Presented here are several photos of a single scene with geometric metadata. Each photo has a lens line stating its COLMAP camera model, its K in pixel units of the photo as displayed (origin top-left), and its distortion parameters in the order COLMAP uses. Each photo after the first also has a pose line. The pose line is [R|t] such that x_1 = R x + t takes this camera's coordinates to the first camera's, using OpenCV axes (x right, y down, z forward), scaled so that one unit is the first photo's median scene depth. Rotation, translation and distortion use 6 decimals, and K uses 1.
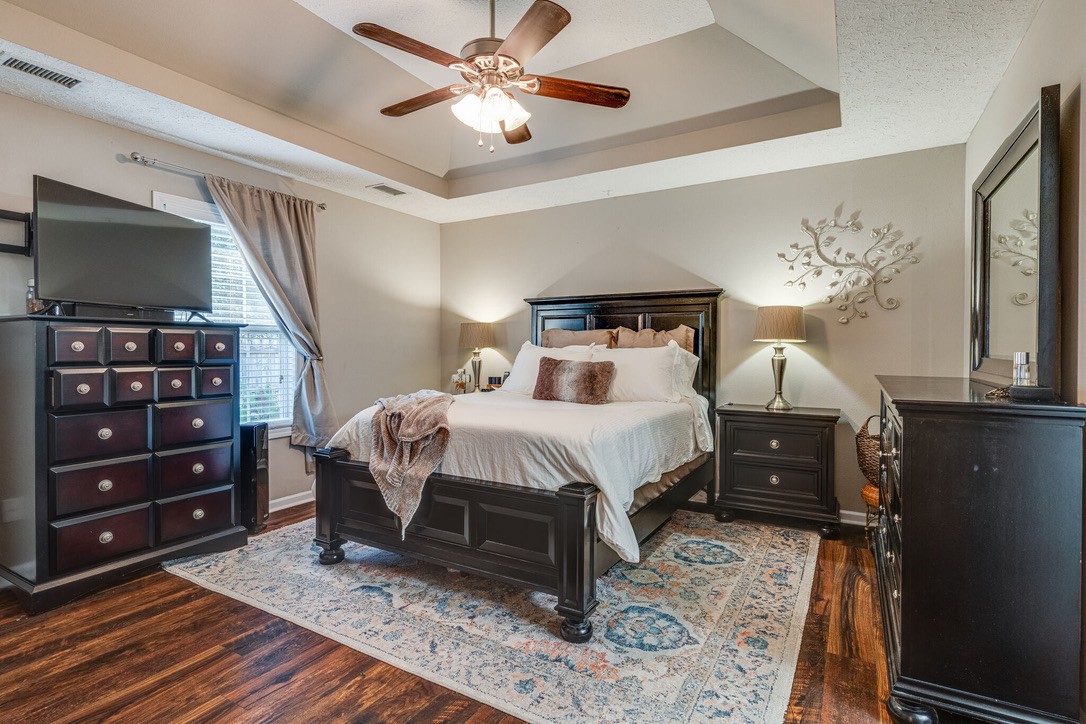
lens RADIAL K [[521.7, 0, 544.4], [0, 521.7, 358.4], [0, 0, 1]] dist [-0.003341, 0.000795]
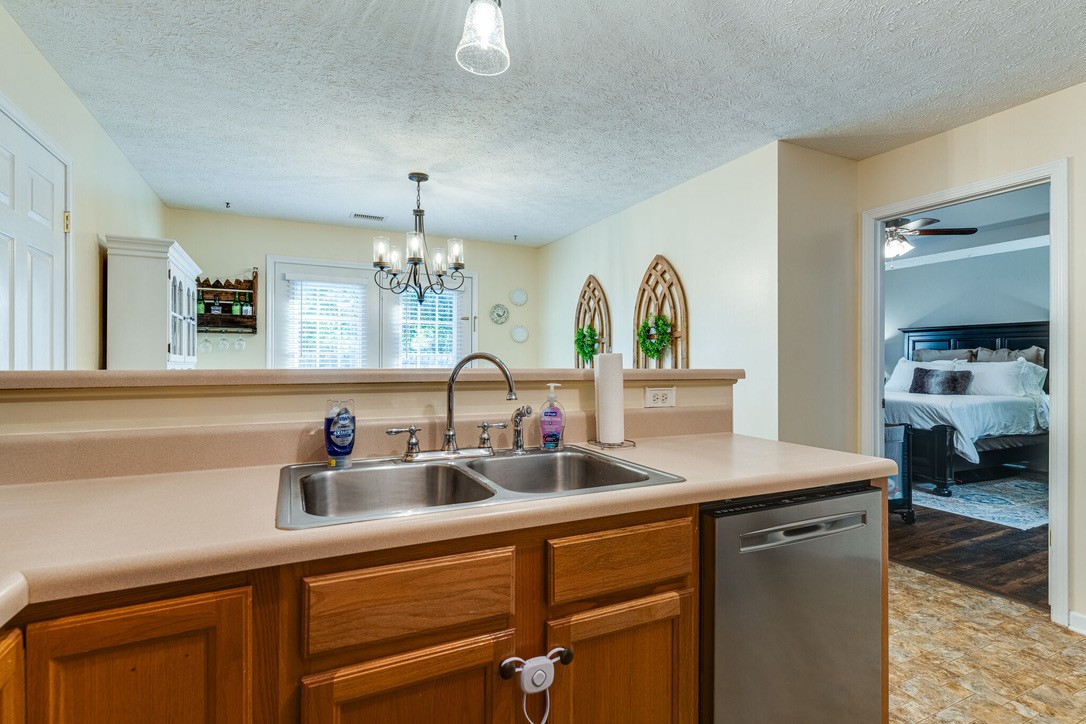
lens RADIAL K [[521.7, 0, 549.9], [0, 521.7, 361.5], [0, 0, 1]] dist [-0.003341, 0.000795]
pose [[0.835002, -0.000226, -0.550247, -0.063280], [-0.009044, 0.999859, -0.014134, 0.011524], [0.550172, 0.016778, 0.834883, -0.993496]]
